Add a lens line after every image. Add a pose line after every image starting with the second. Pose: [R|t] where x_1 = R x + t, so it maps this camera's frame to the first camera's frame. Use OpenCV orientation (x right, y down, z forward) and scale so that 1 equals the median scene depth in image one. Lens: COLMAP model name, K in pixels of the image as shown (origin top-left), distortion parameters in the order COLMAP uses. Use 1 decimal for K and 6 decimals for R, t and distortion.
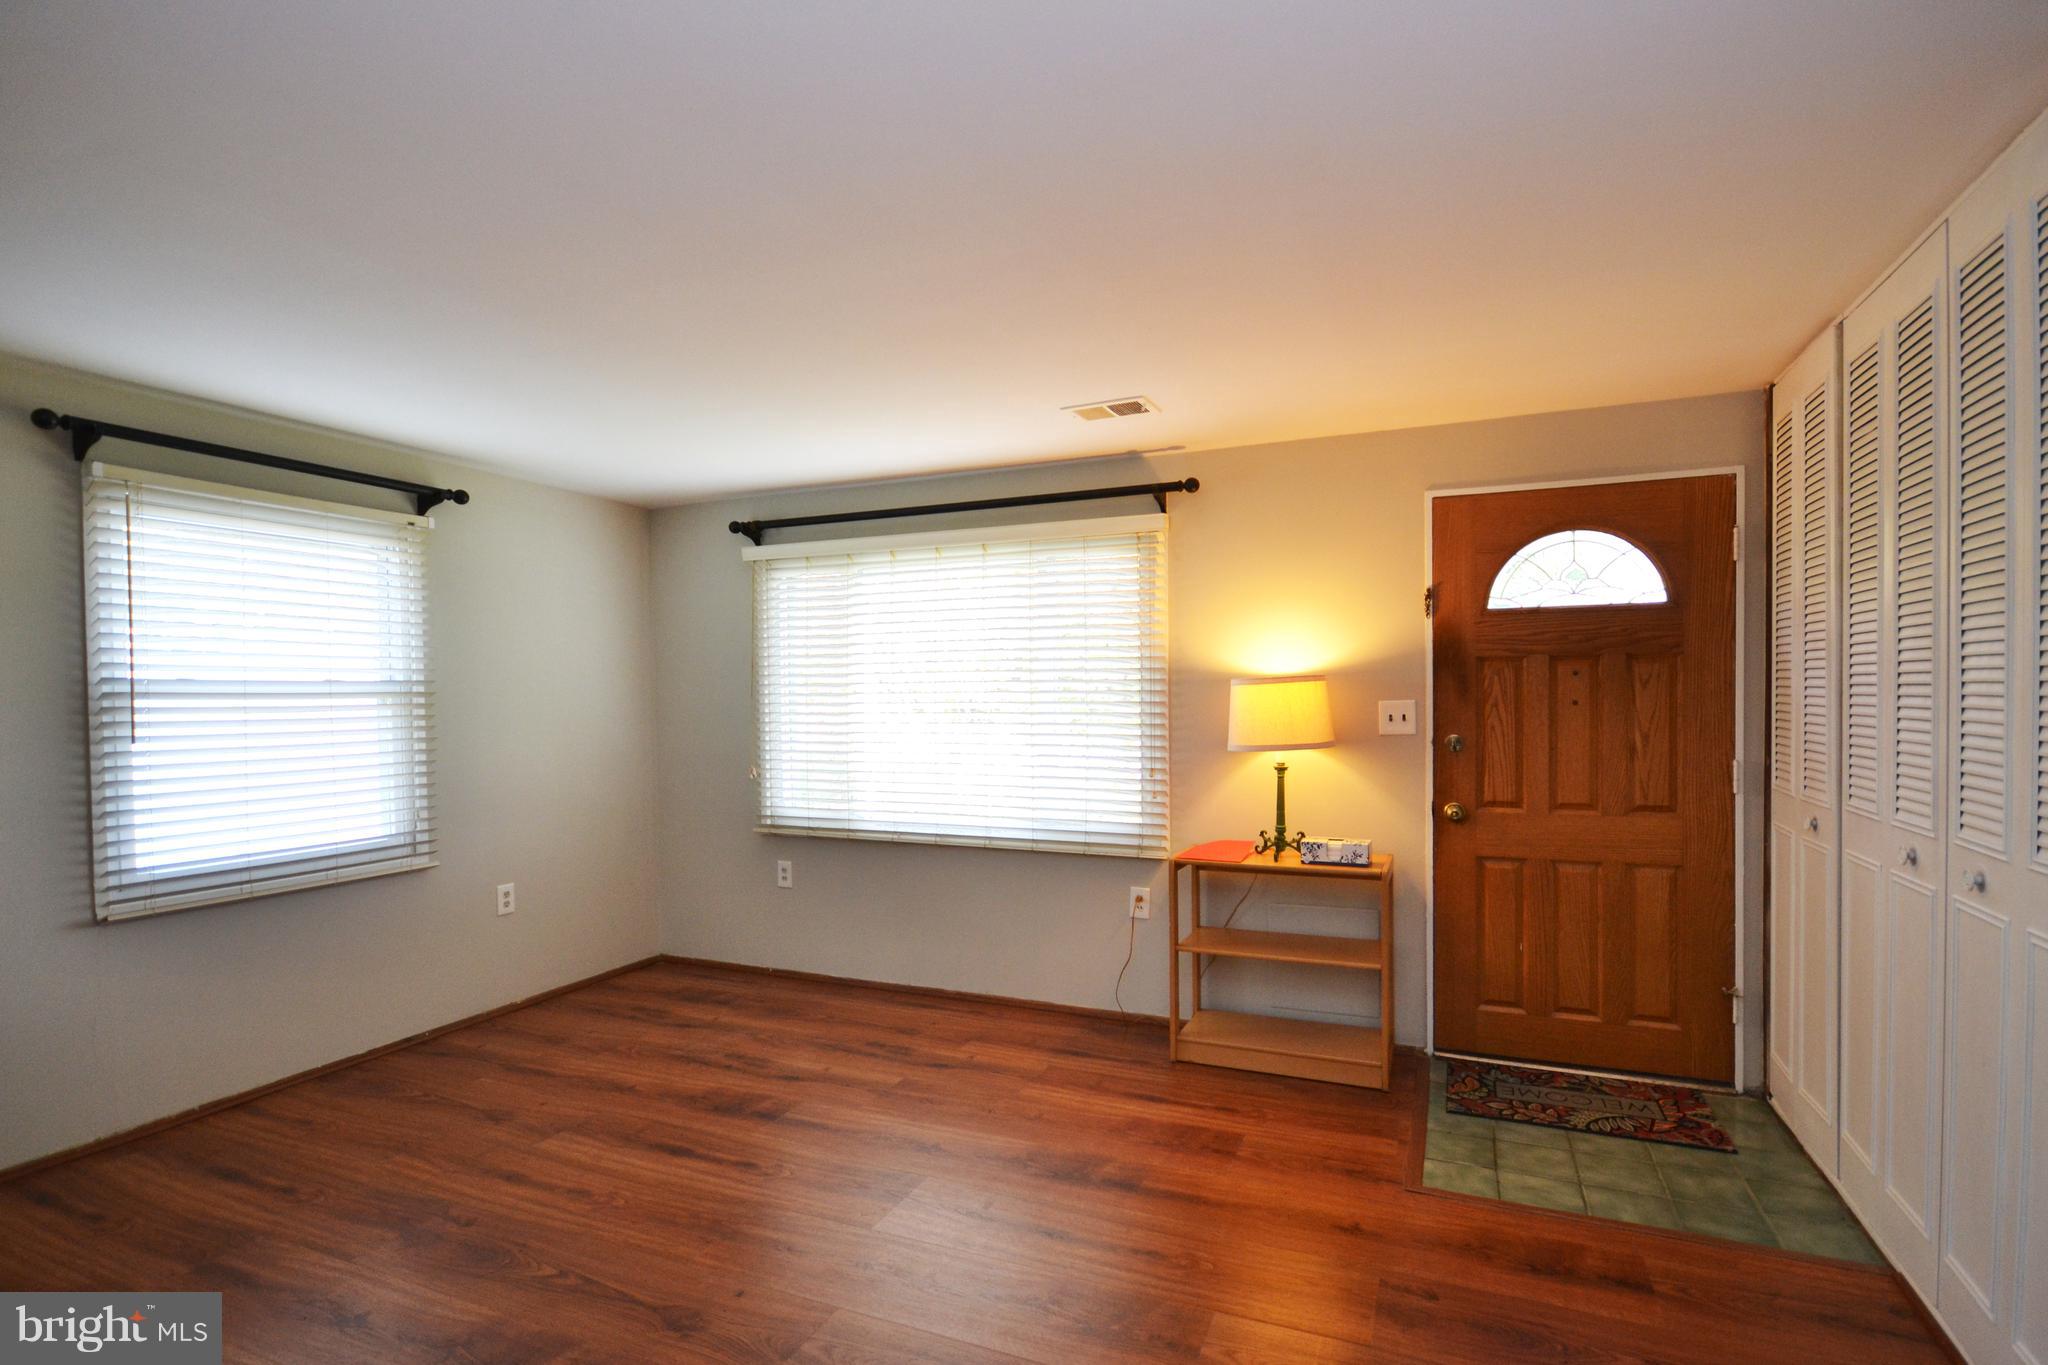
lens RADIAL K [[916.6, 0, 1103.6], [0, 916.6, 704.0], [0, 0, 1]] dist [-0.032443, -0.000151]
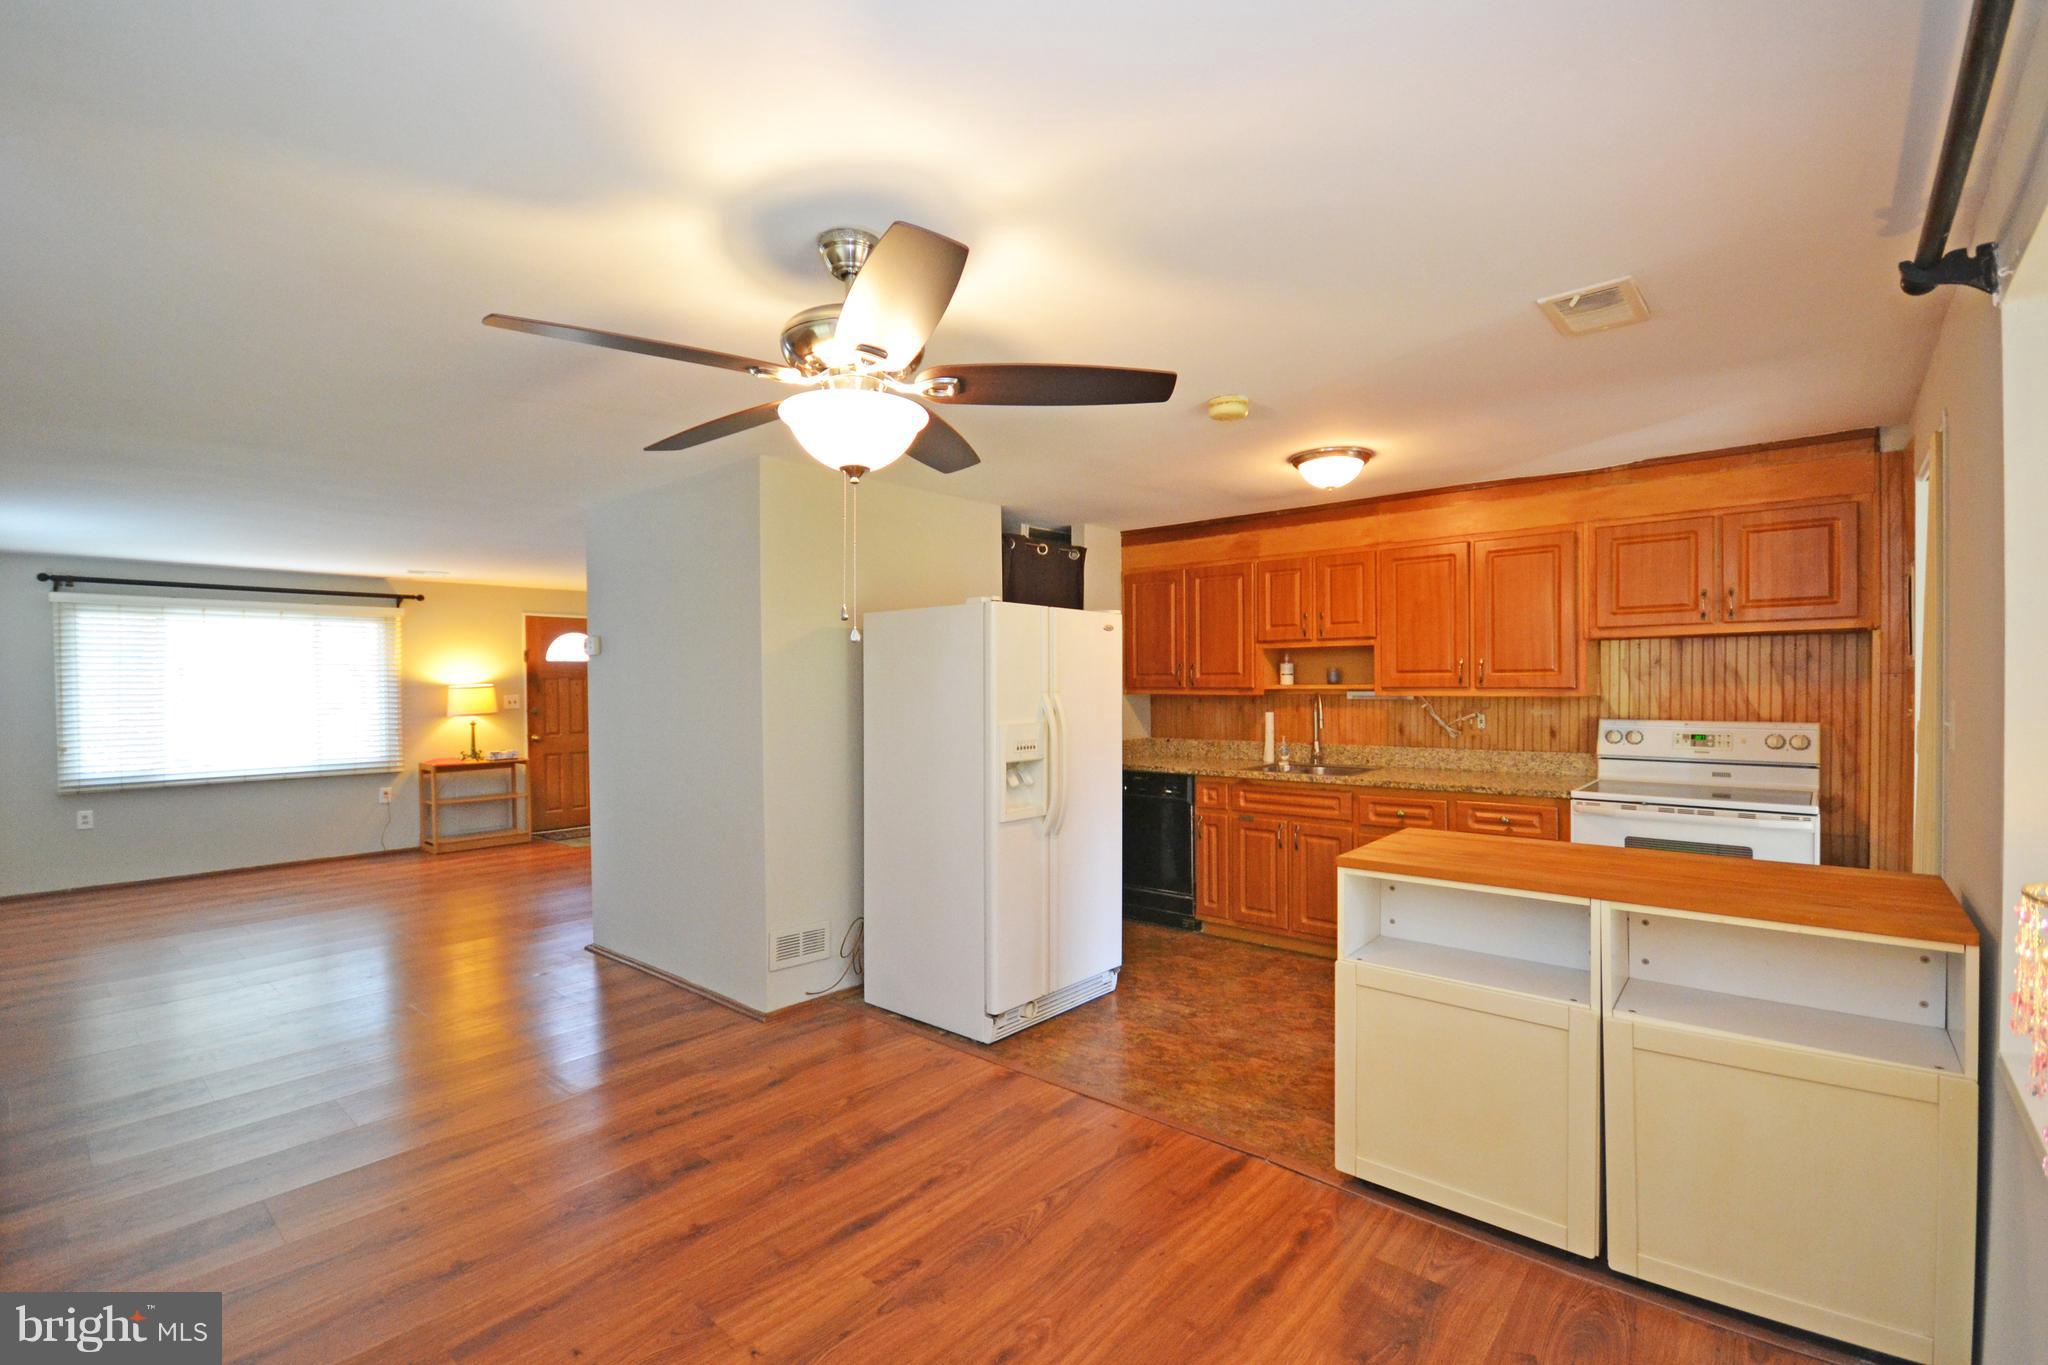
lens RADIAL K [[912.5, 0, 1018.9], [0, 912.5, 695.7], [0, 0, 1]] dist [0.009327, -0.010382]
pose [[0.334238, -0.008360, 0.942451, -1.468053], [0.018032, 0.999834, 0.002474, 0.015491], [-0.942316, 0.016168, 0.334334, -1.066298]]
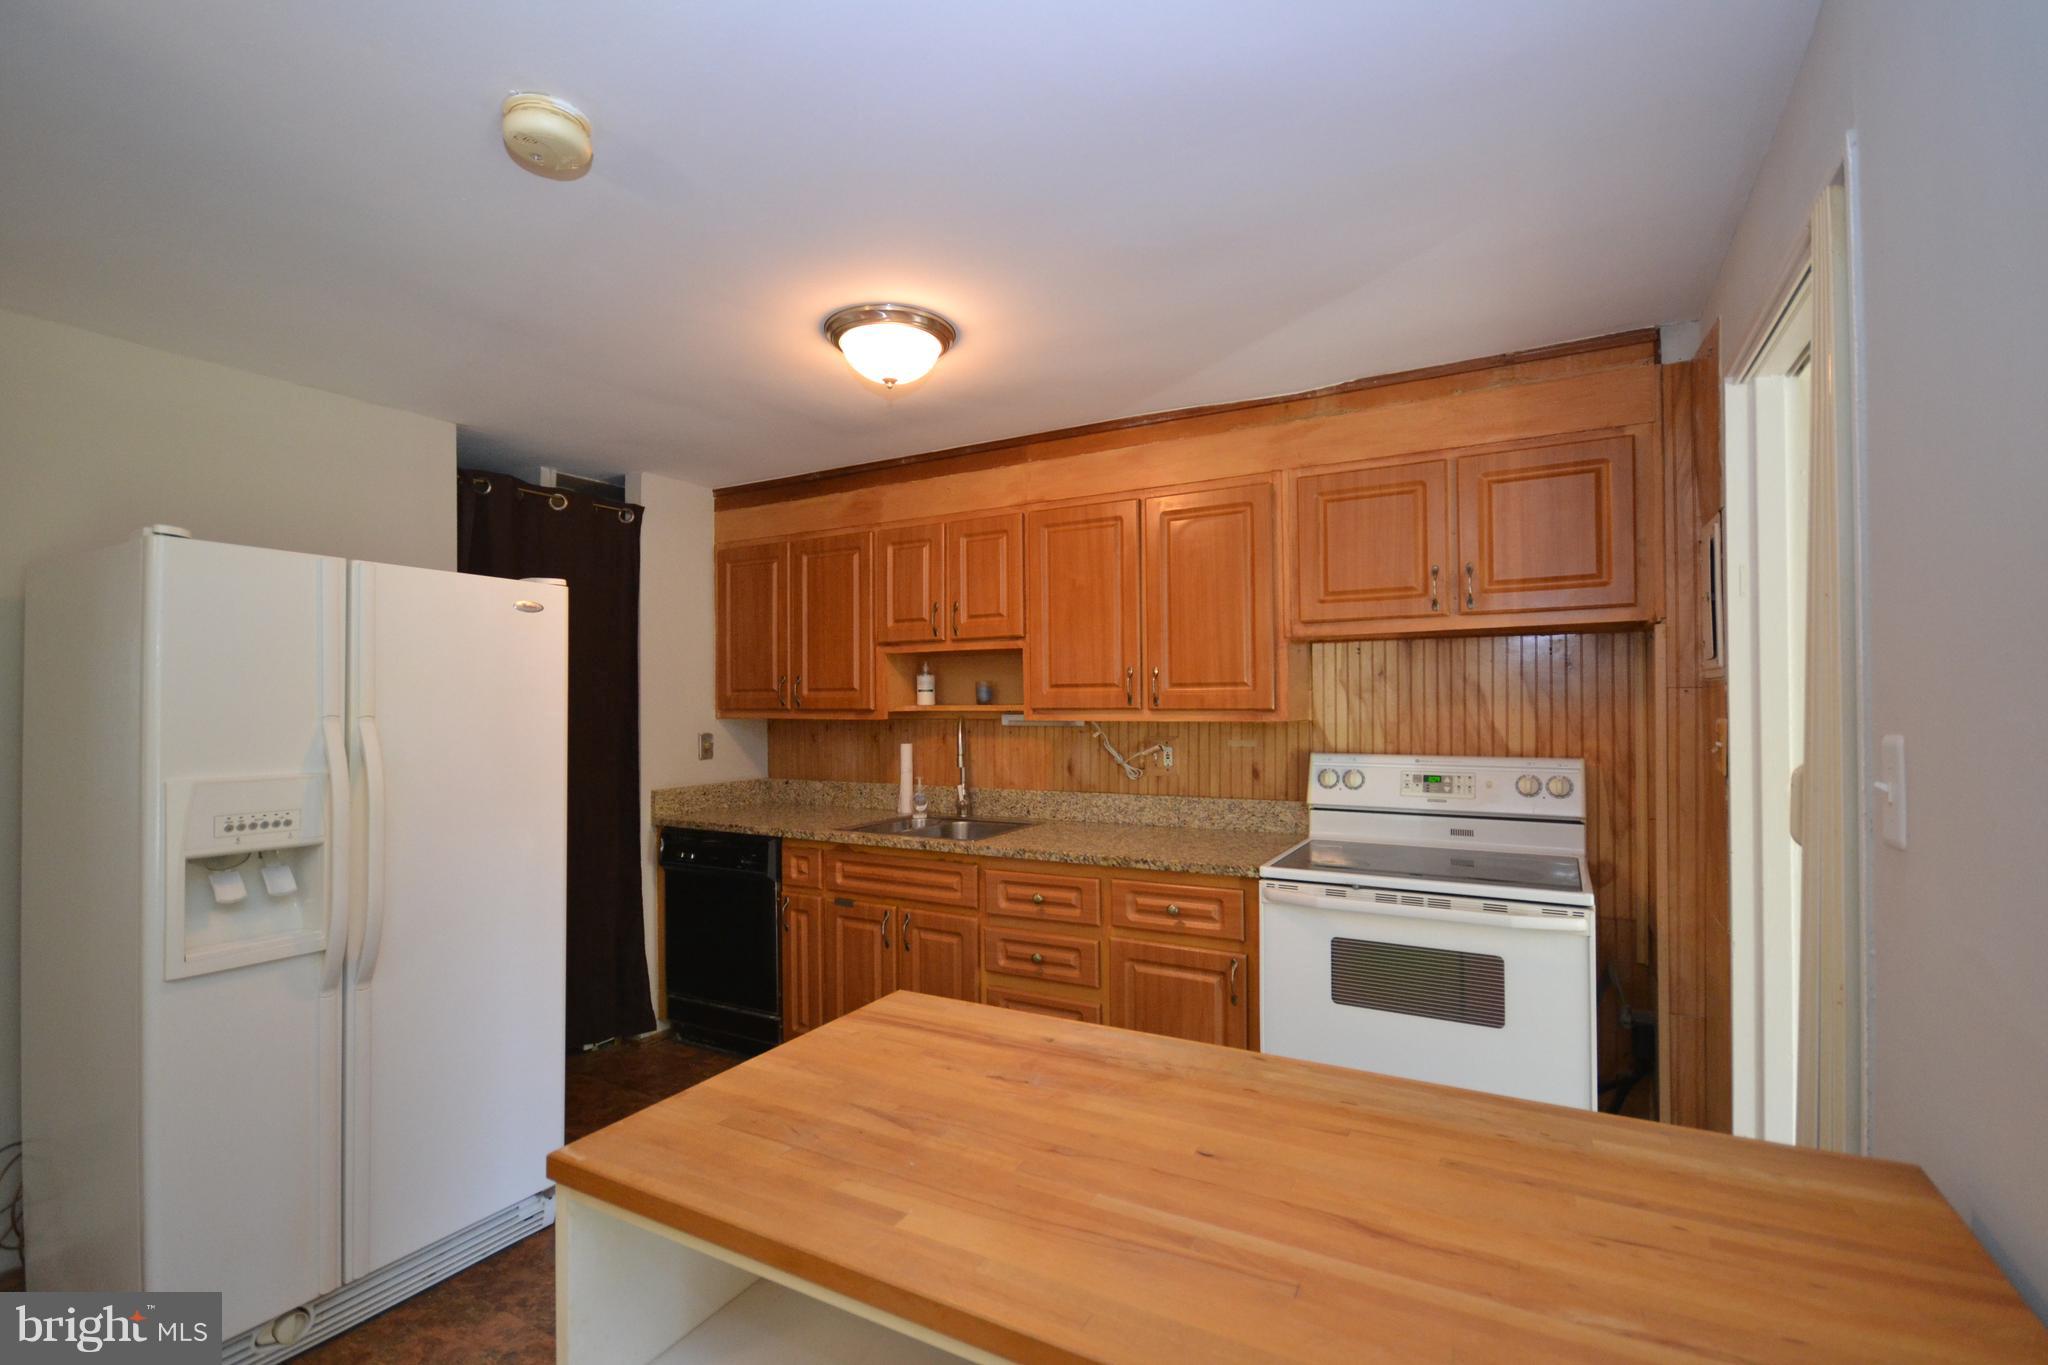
lens RADIAL K [[920.9, 0, 1021.0], [0, 920.9, 695.7], [0, 0, 1]] dist [-0.005001, 0.000029]
pose [[0.139851, 0.016198, 0.990040, -0.977606], [0.018642, 0.999646, -0.018988, 0.020179], [-0.989997, 0.021112, 0.139500, -1.233946]]
